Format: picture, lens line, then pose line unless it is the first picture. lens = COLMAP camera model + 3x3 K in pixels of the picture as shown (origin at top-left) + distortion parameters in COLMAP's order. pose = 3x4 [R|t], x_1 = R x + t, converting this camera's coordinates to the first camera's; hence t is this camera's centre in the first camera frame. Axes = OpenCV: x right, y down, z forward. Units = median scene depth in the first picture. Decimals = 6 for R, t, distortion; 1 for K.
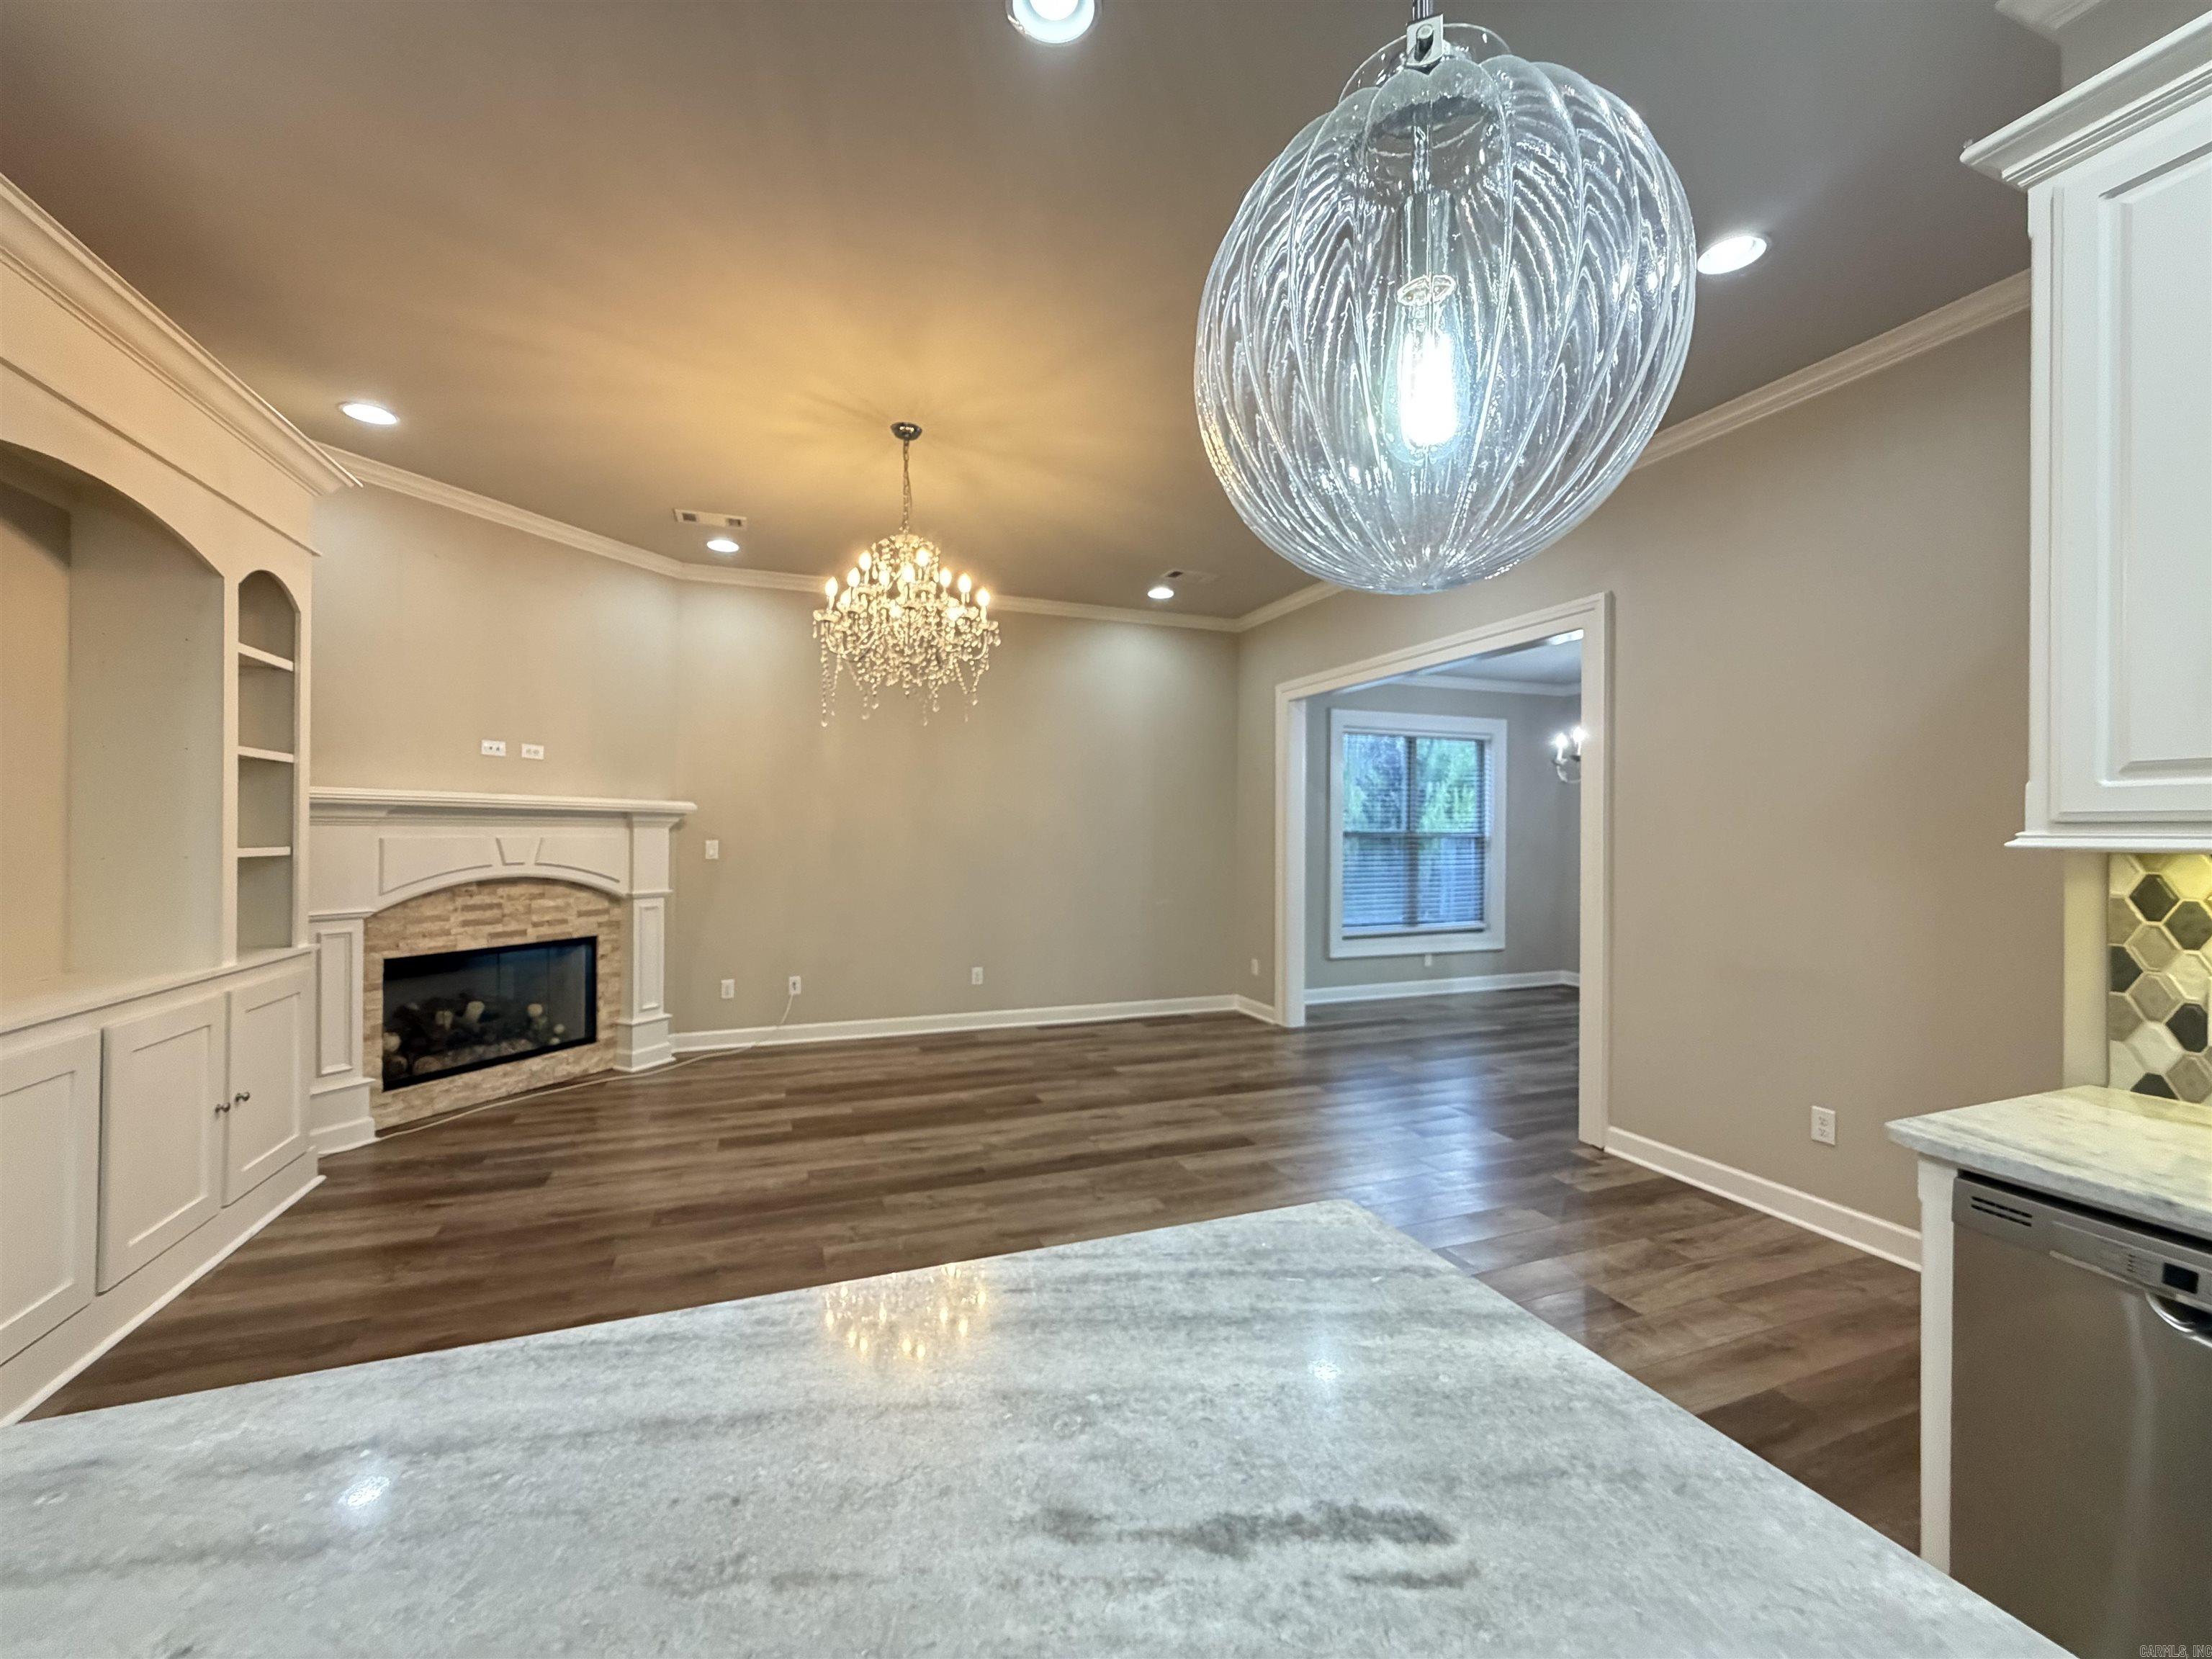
lens RADIAL K [[883.1, 0, 1105.6], [0, 883.1, 832.6], [0, 0, 1]] dist [-0.000169, 0.000219]
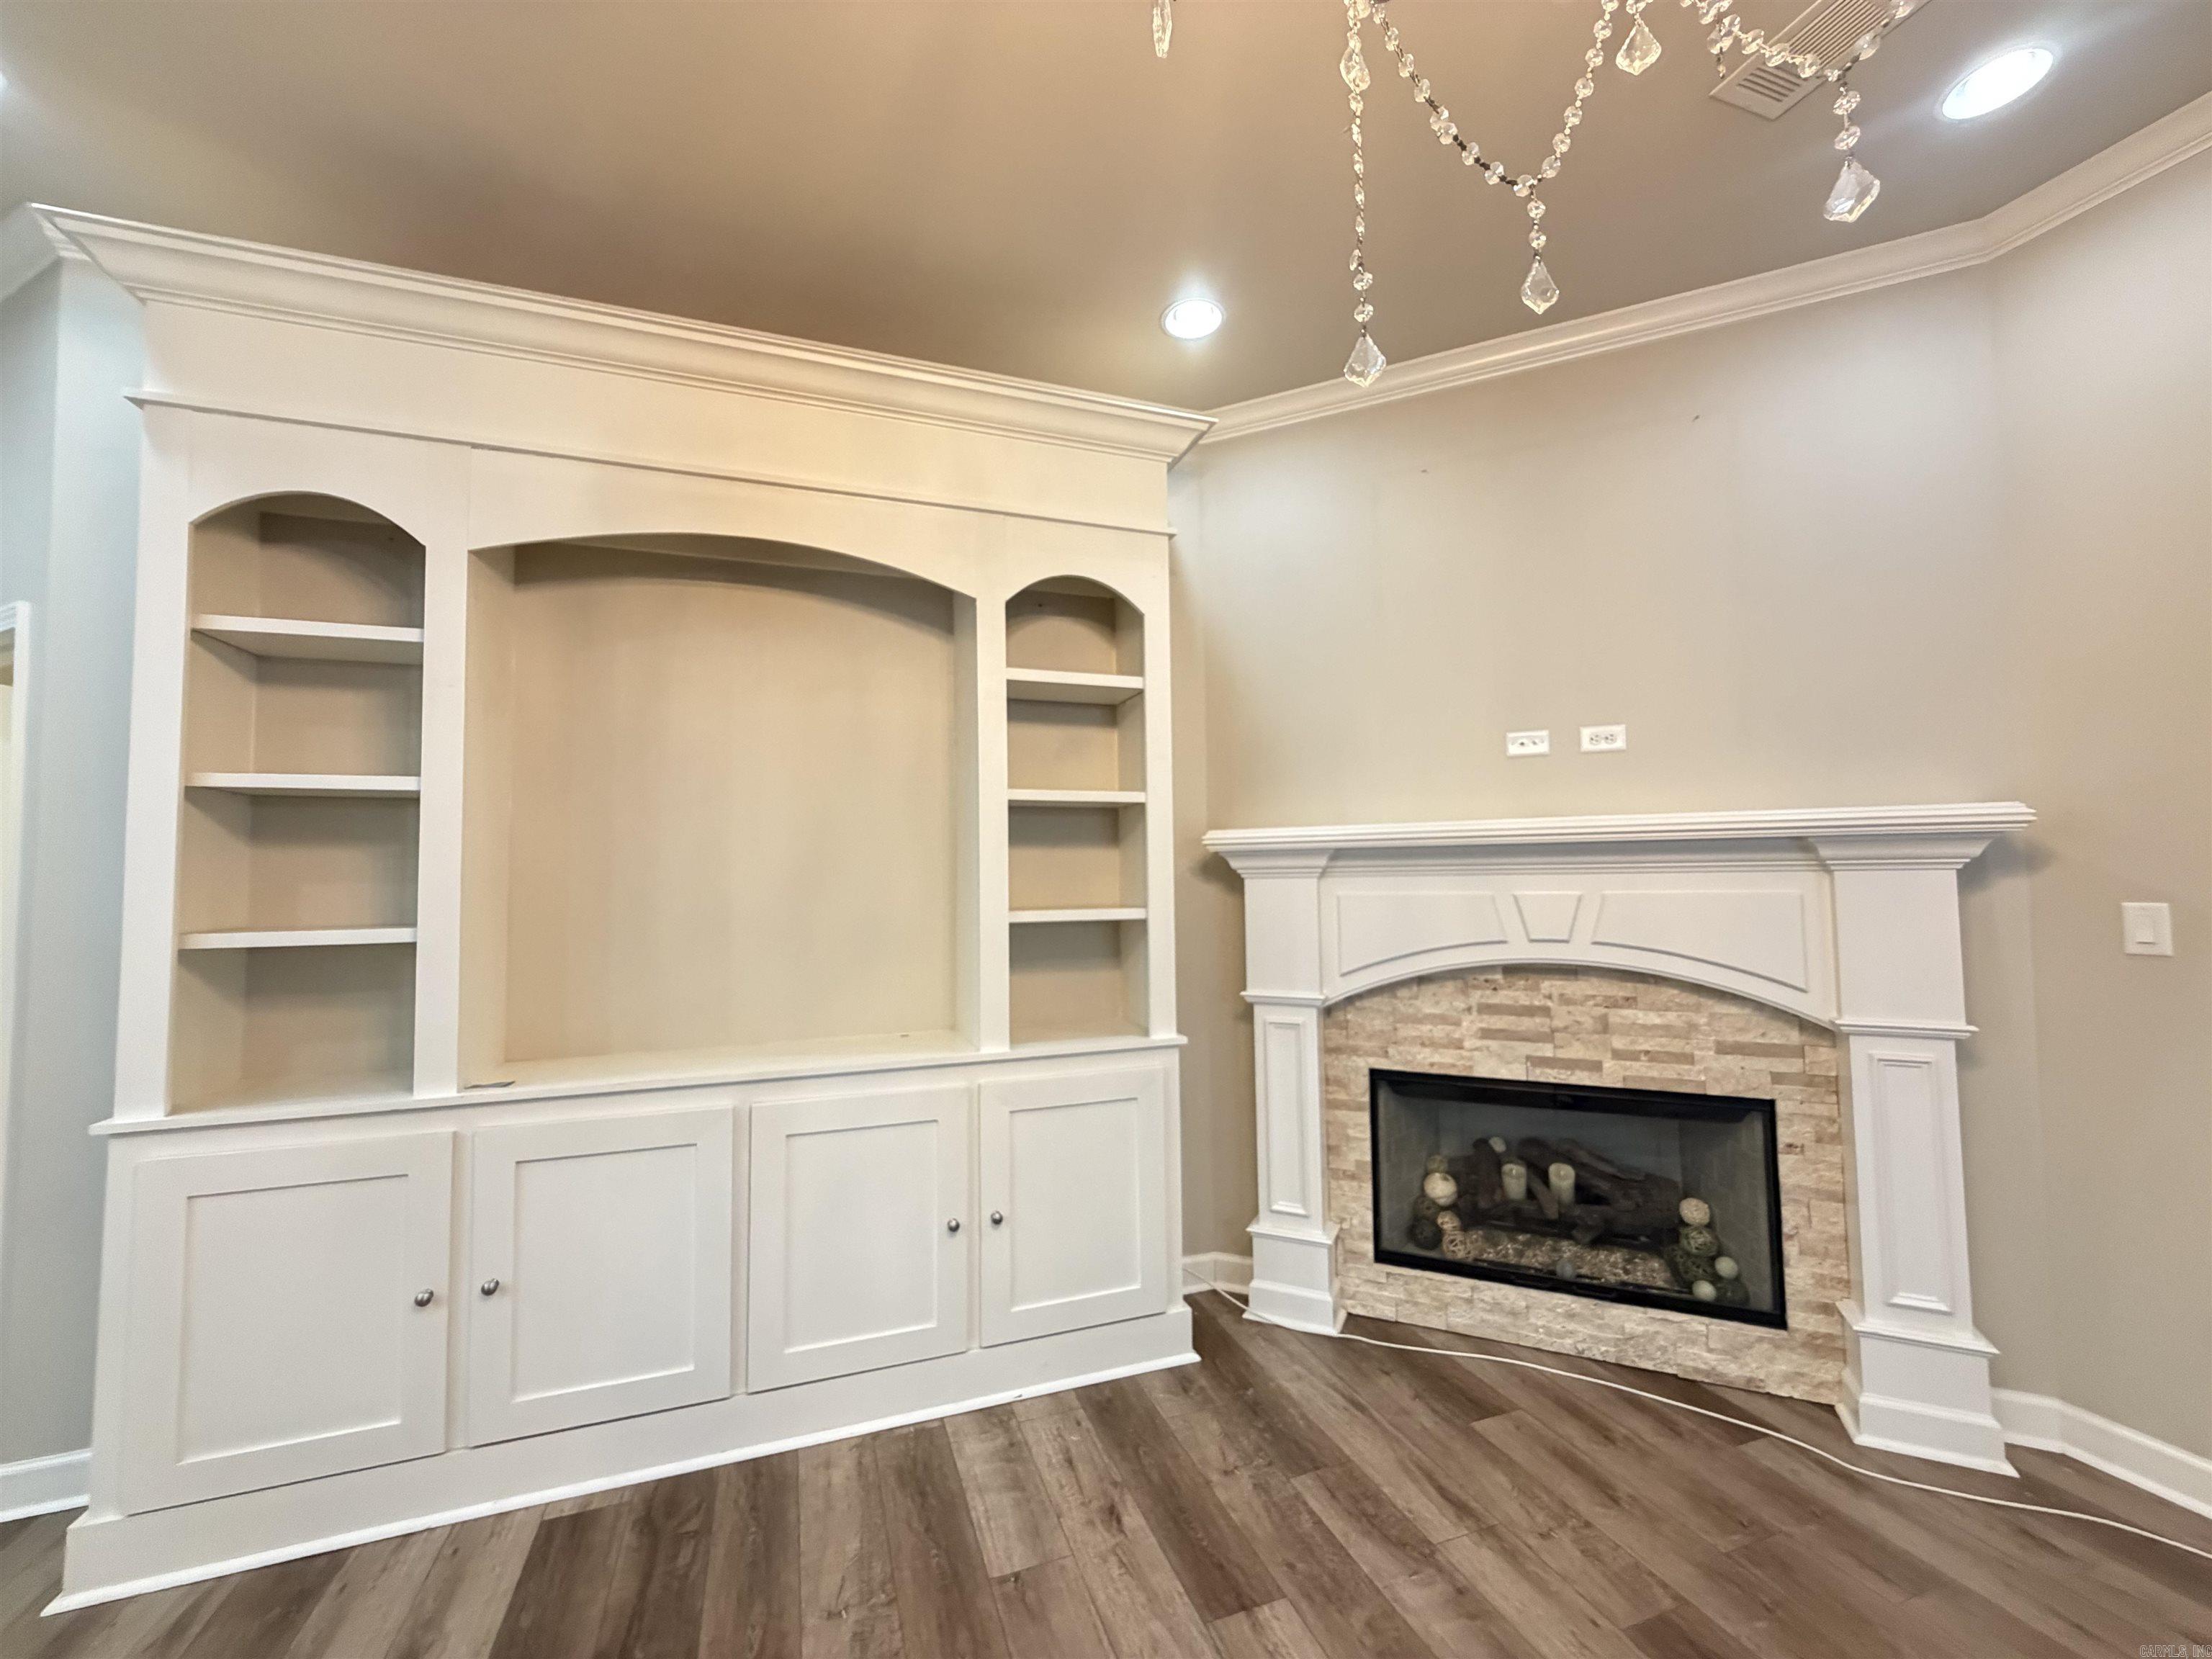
lens RADIAL K [[883.1, 0, 1105.6], [0, 883.1, 832.6], [0, 0, 1]] dist [-0.000169, 0.000219]
pose [[-0.022648, -0.055312, -0.998212, -0.094958], [0.013300, 0.998363, -0.055623, -0.005922], [0.999655, -0.014536, -0.021875, 0.725935]]
